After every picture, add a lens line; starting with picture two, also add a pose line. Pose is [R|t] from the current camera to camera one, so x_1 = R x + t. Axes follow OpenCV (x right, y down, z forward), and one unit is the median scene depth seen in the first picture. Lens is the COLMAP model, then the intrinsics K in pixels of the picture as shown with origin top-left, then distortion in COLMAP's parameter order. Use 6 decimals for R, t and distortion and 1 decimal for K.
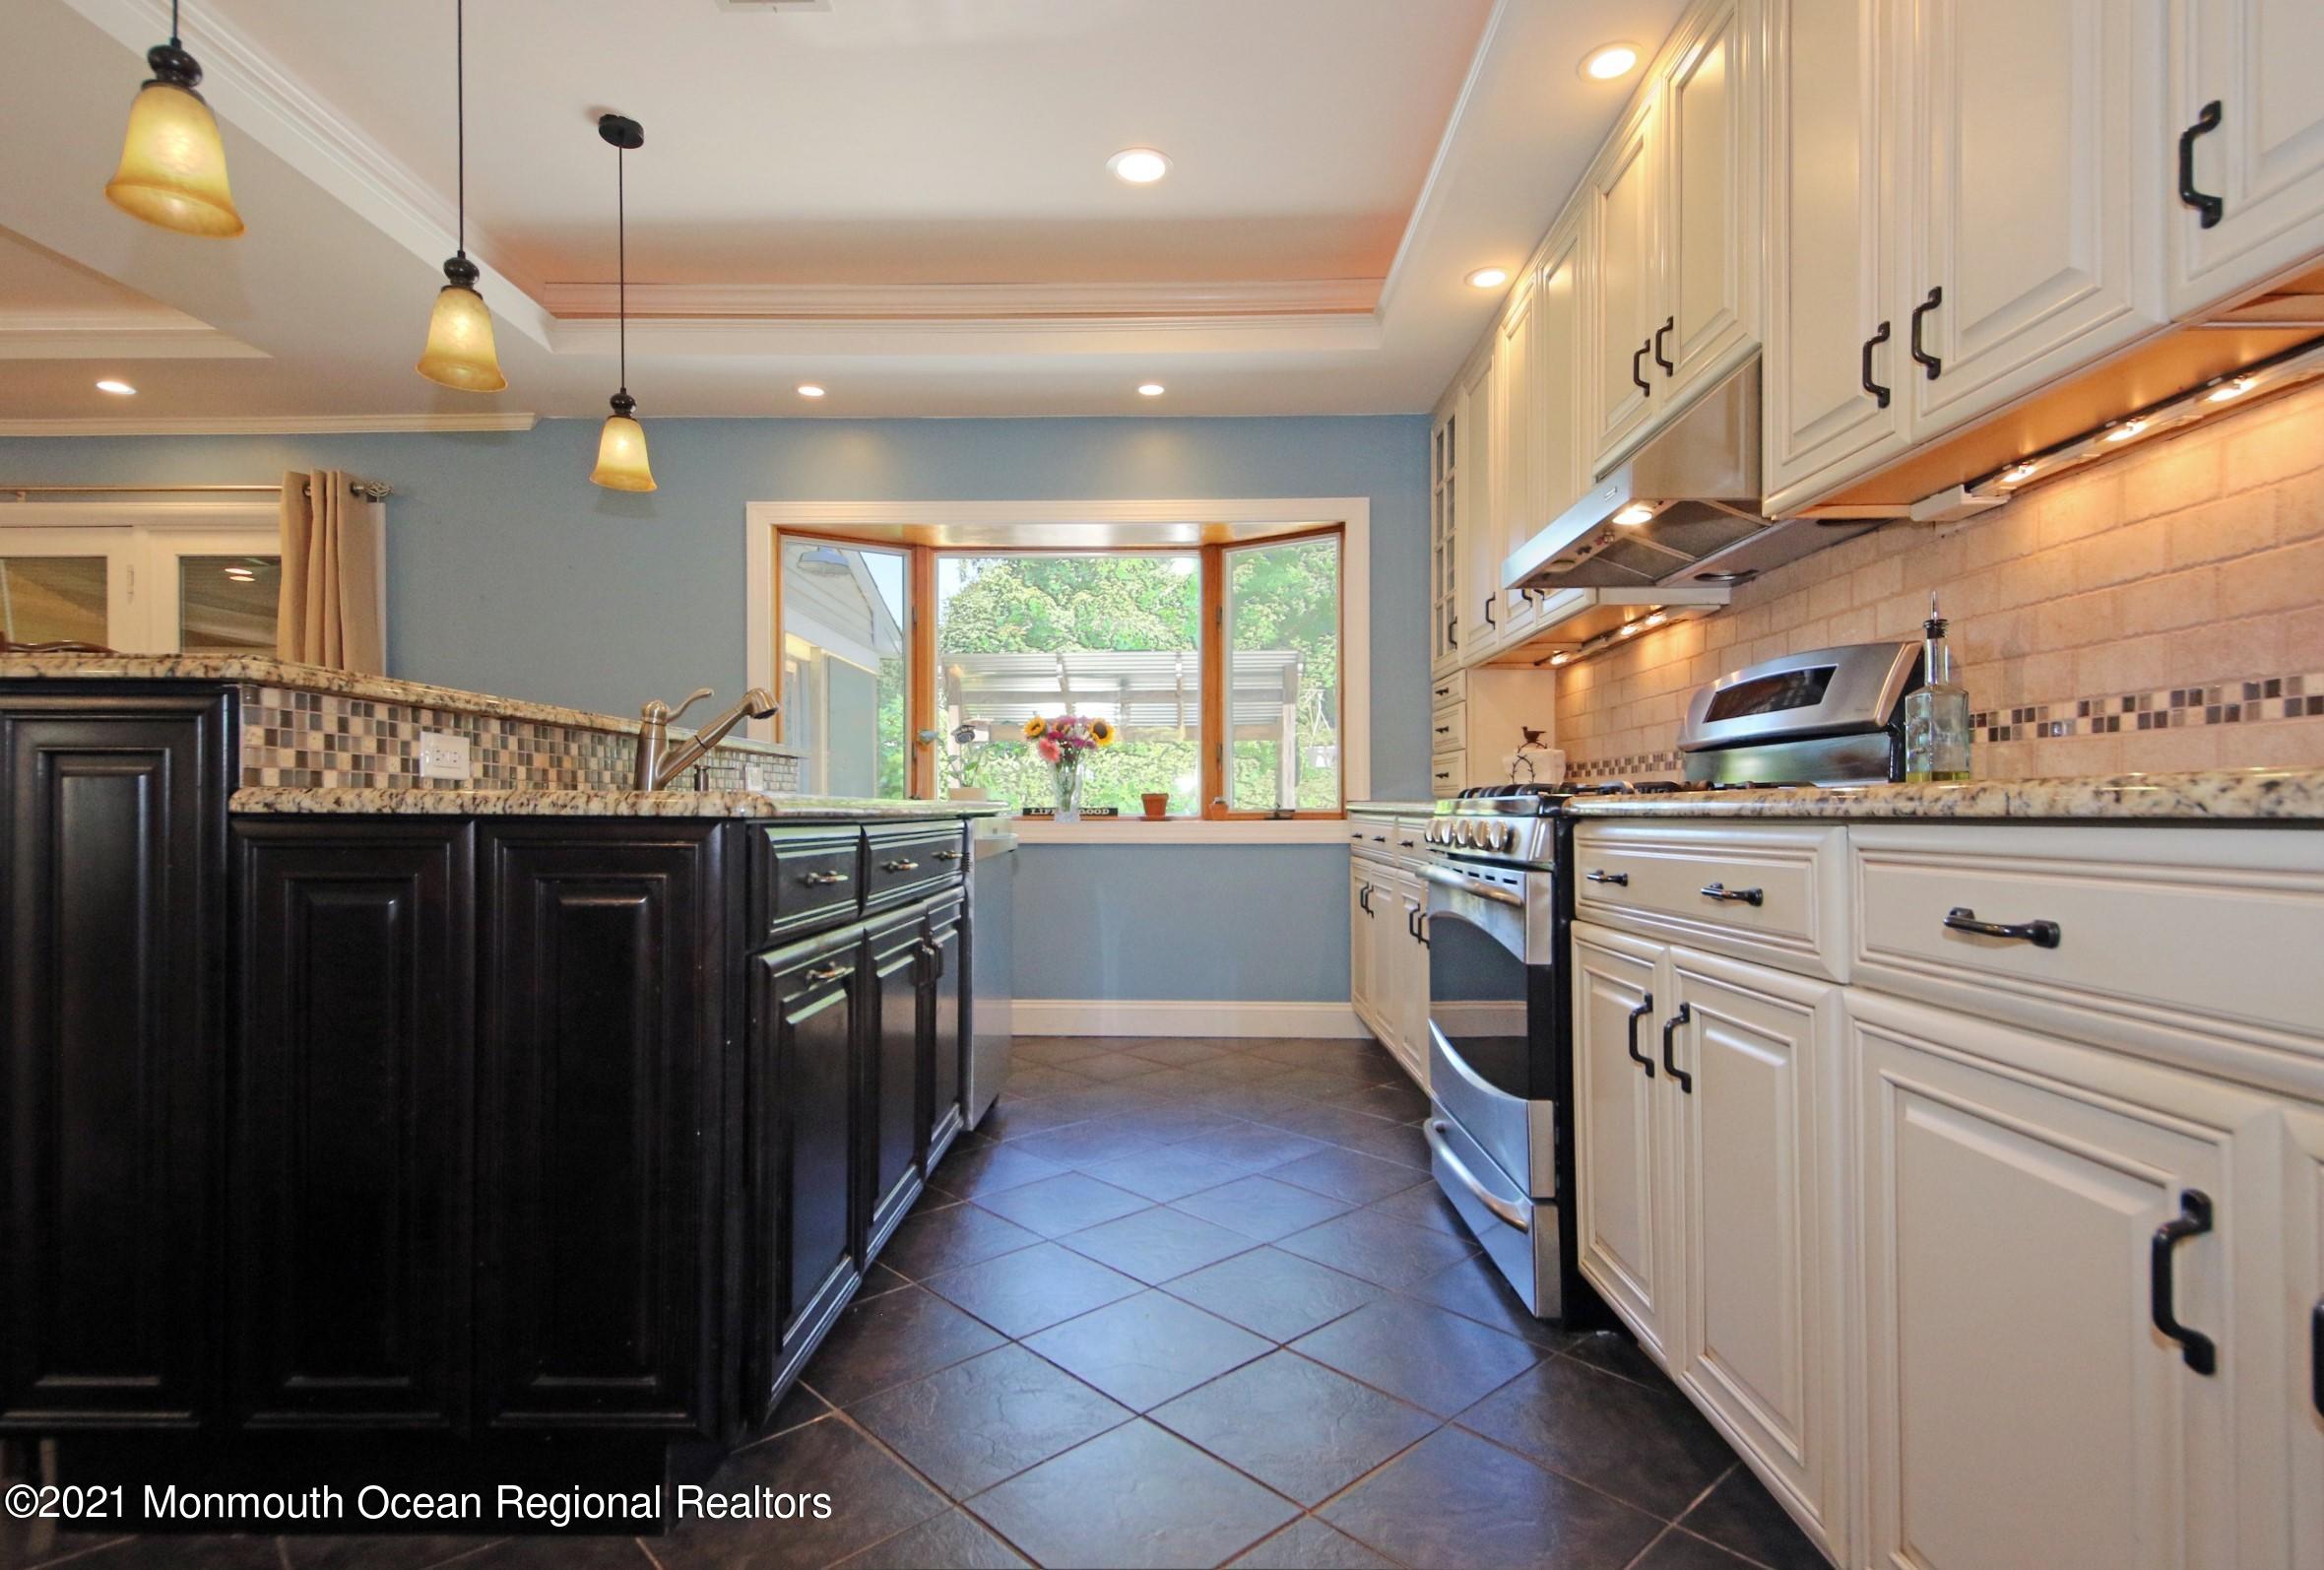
lens RADIAL K [[1191.8, 0, 1158.7], [0, 1191.8, 809.5], [0, 0, 1]] dist [0.003109, 0.000106]
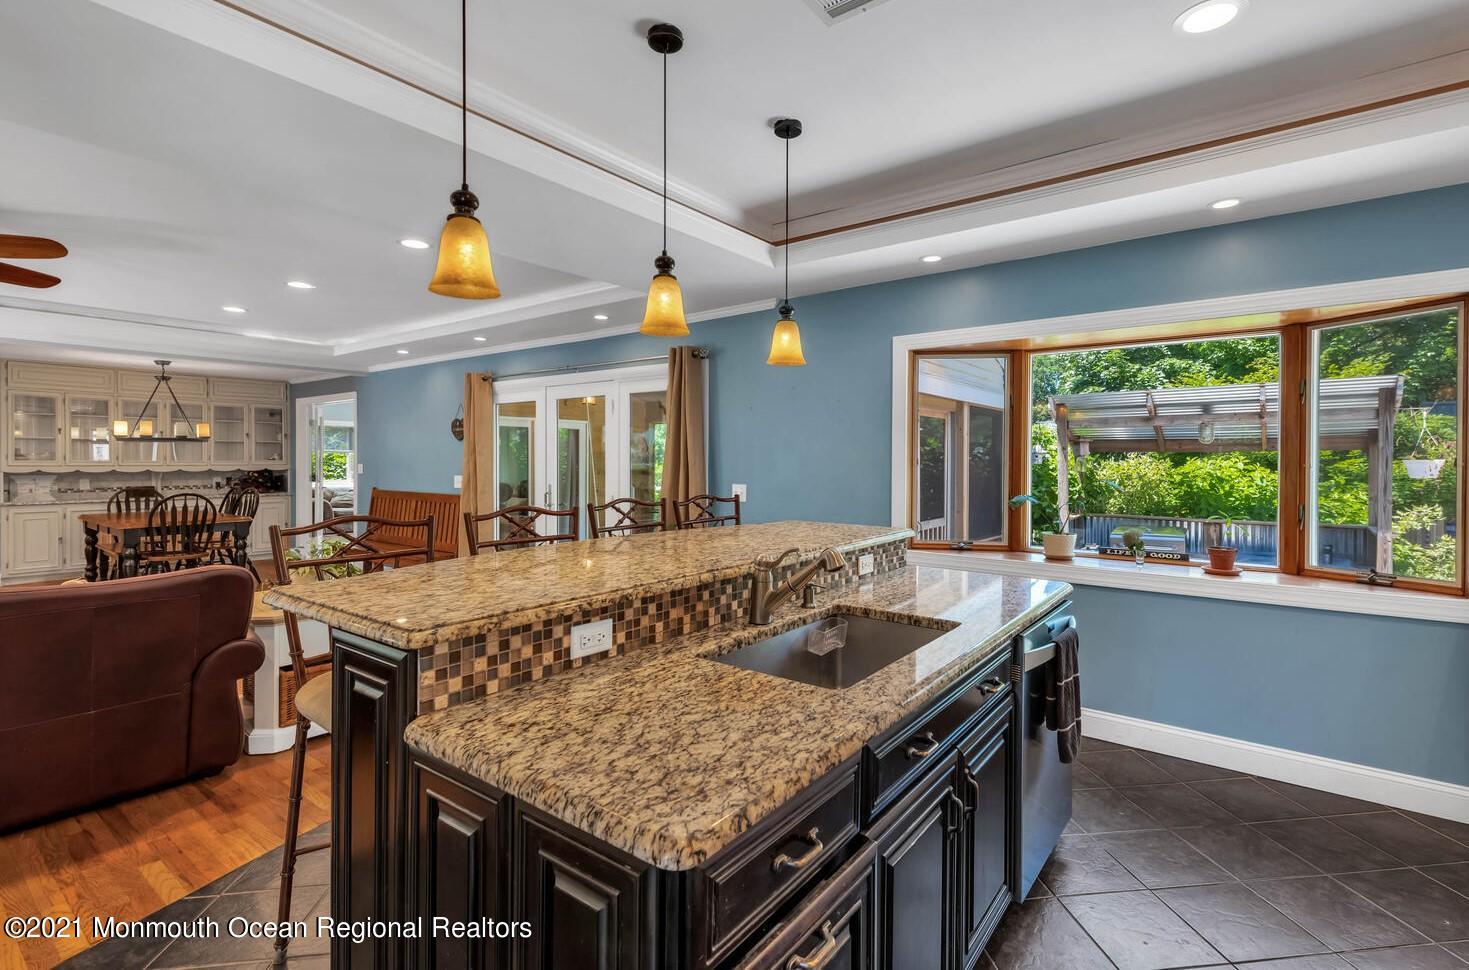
lens RADIAL K [[684.6, 0, 733.8], [0, 684.6, 471.5], [0, 0, 1]] dist [0.024956, 0.000183]
pose [[0.803990, 0.009118, -0.594573, 0.029652], [0.001926, 0.999837, 0.017936, -0.256299], [0.594640, -0.015565, 0.803842, 0.431925]]
